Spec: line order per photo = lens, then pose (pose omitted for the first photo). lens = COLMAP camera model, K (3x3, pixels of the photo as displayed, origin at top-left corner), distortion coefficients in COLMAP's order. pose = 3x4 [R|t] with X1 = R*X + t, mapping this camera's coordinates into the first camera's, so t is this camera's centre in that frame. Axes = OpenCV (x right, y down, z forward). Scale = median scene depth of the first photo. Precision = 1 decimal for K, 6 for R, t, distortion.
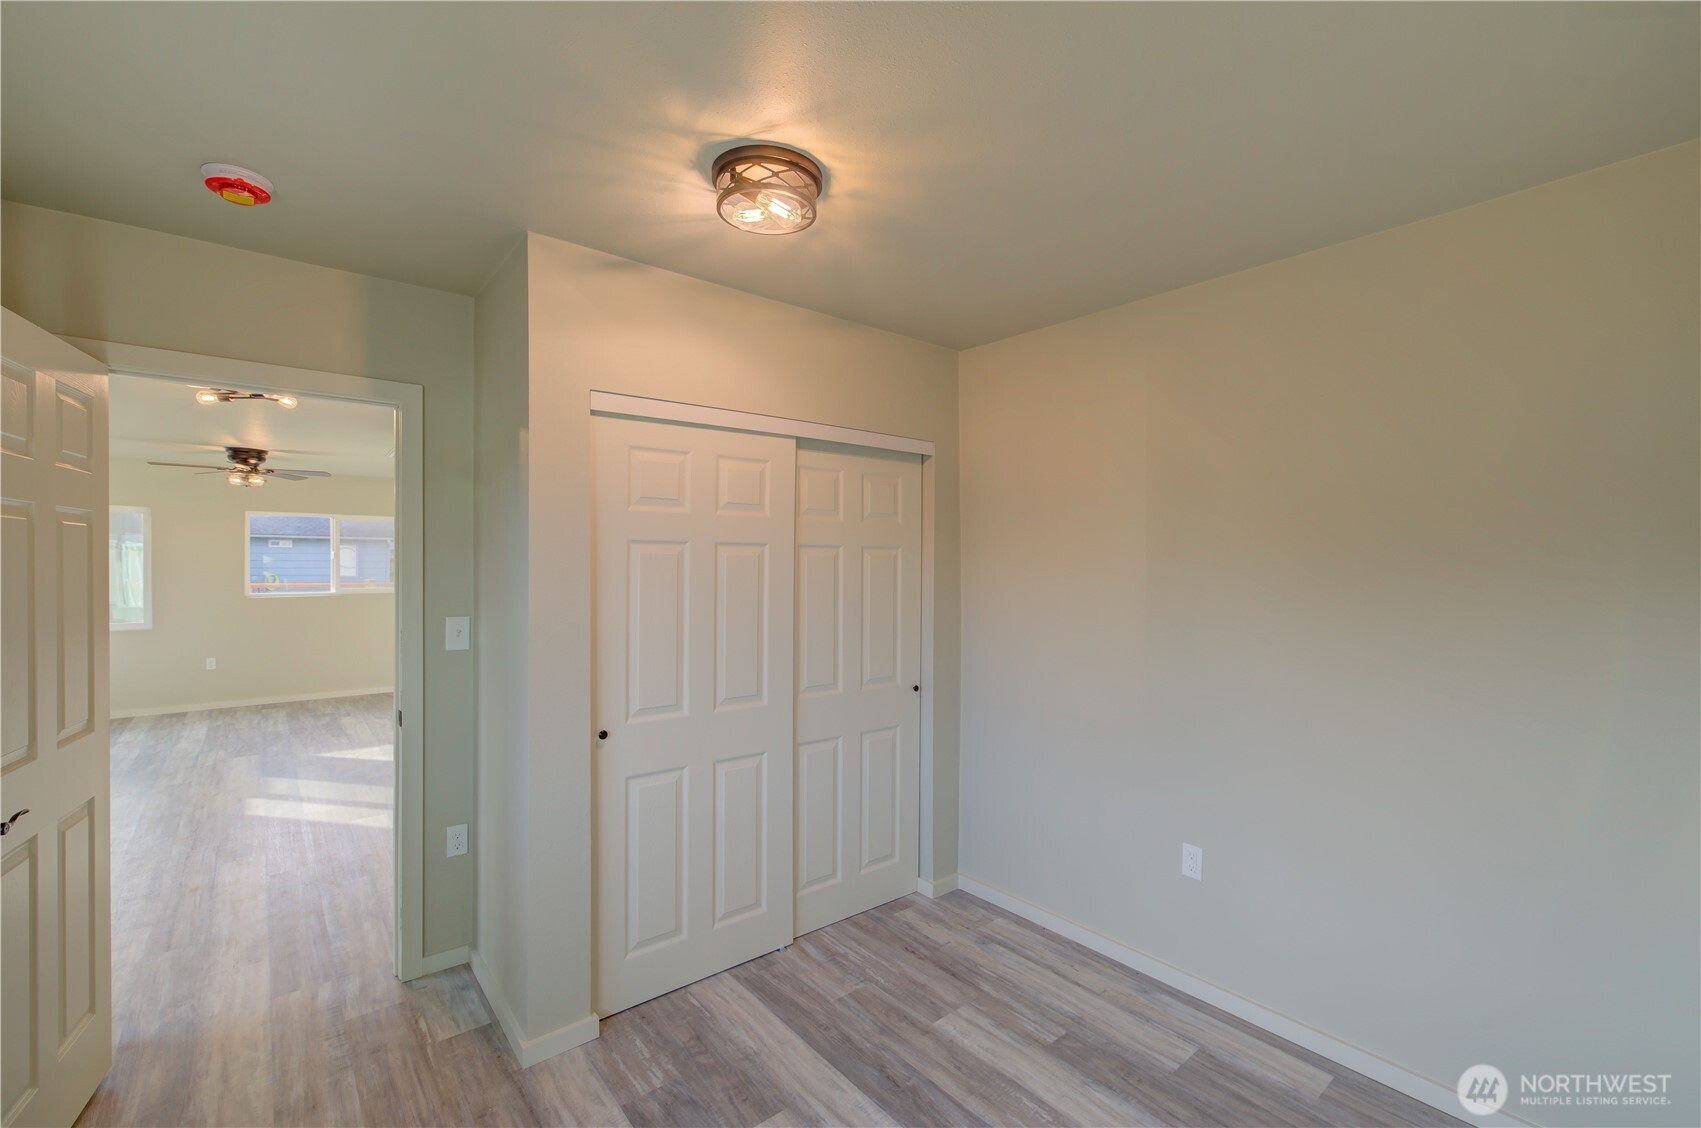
lens RADIAL K [[700.1, 0, 850.5], [0, 700.1, 564.0], [0, 0, 1]] dist [-0.001758, -0.000126]
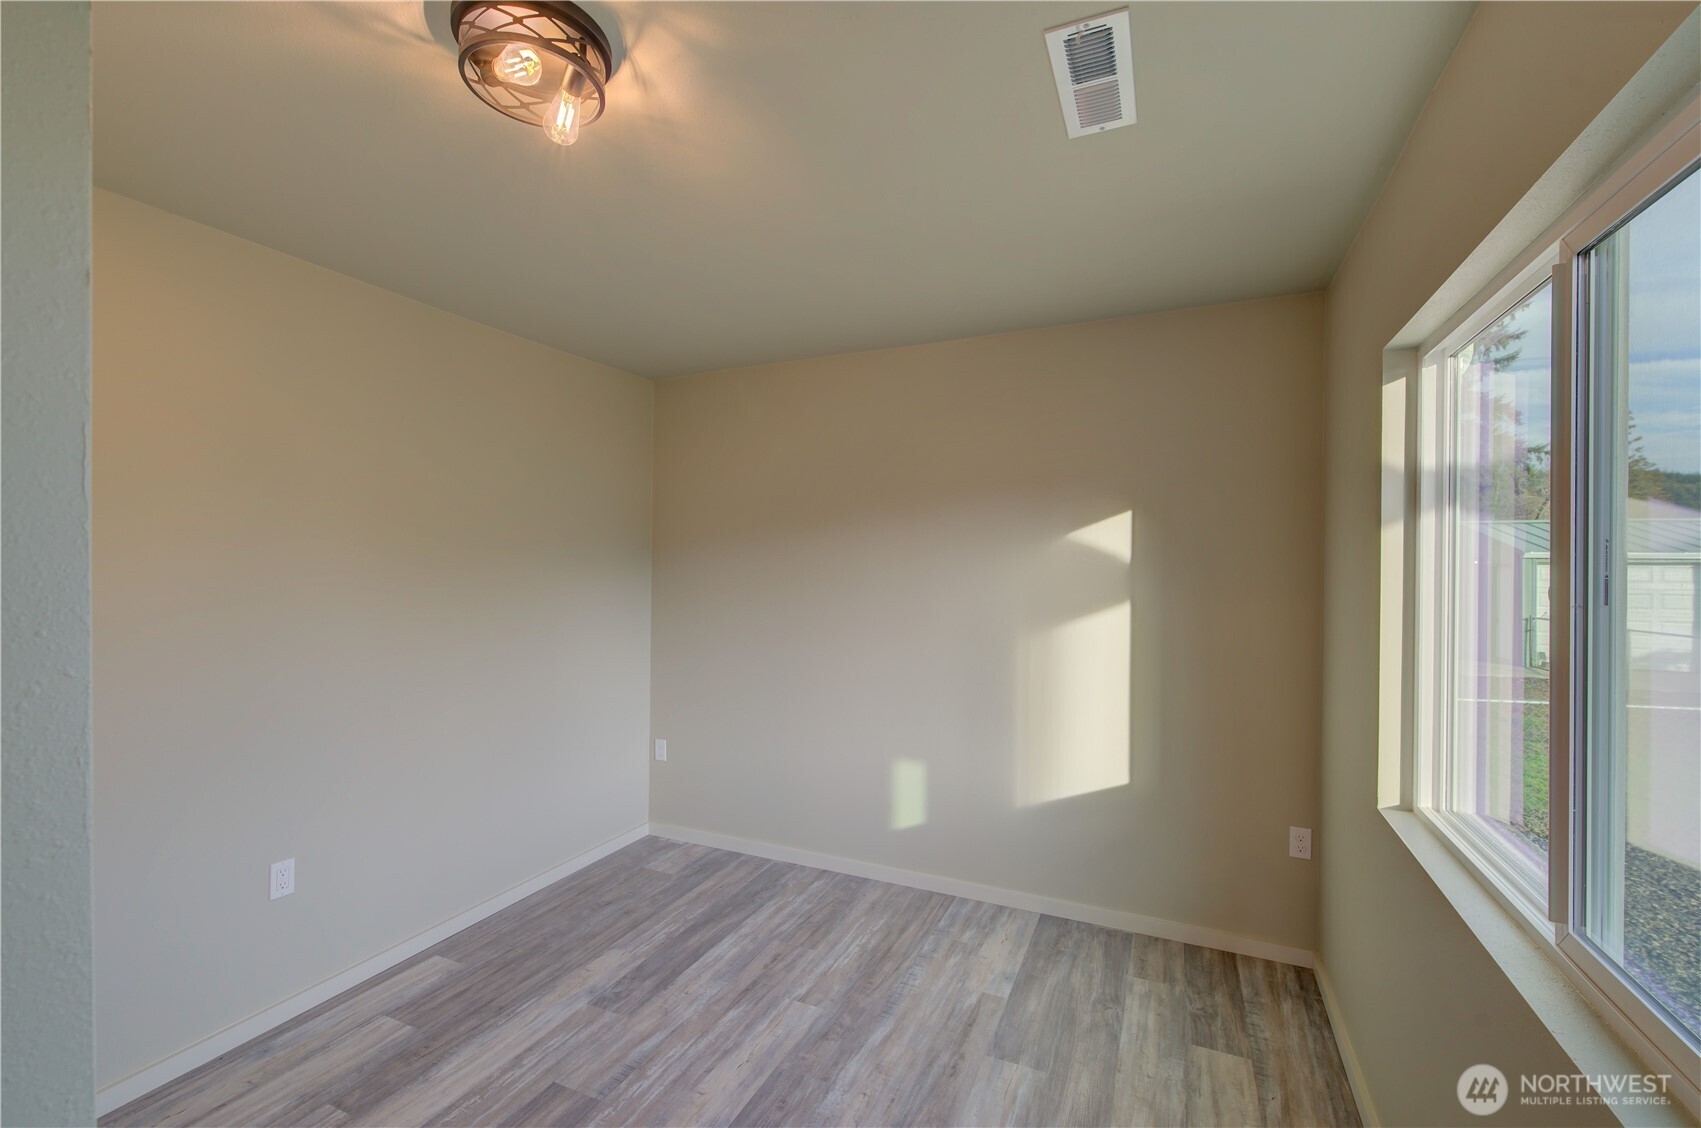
lens RADIAL K [[729.9, 0, 858.7], [0, 729.9, 561.4], [0, 0, 1]] dist [-0.000410, 0.000078]
pose [[-0.436001, -0.011969, 0.899867, -0.782495], [-0.009126, 0.999919, 0.008878, -0.007738], [-0.899900, -0.004341, -0.436075, 0.824366]]
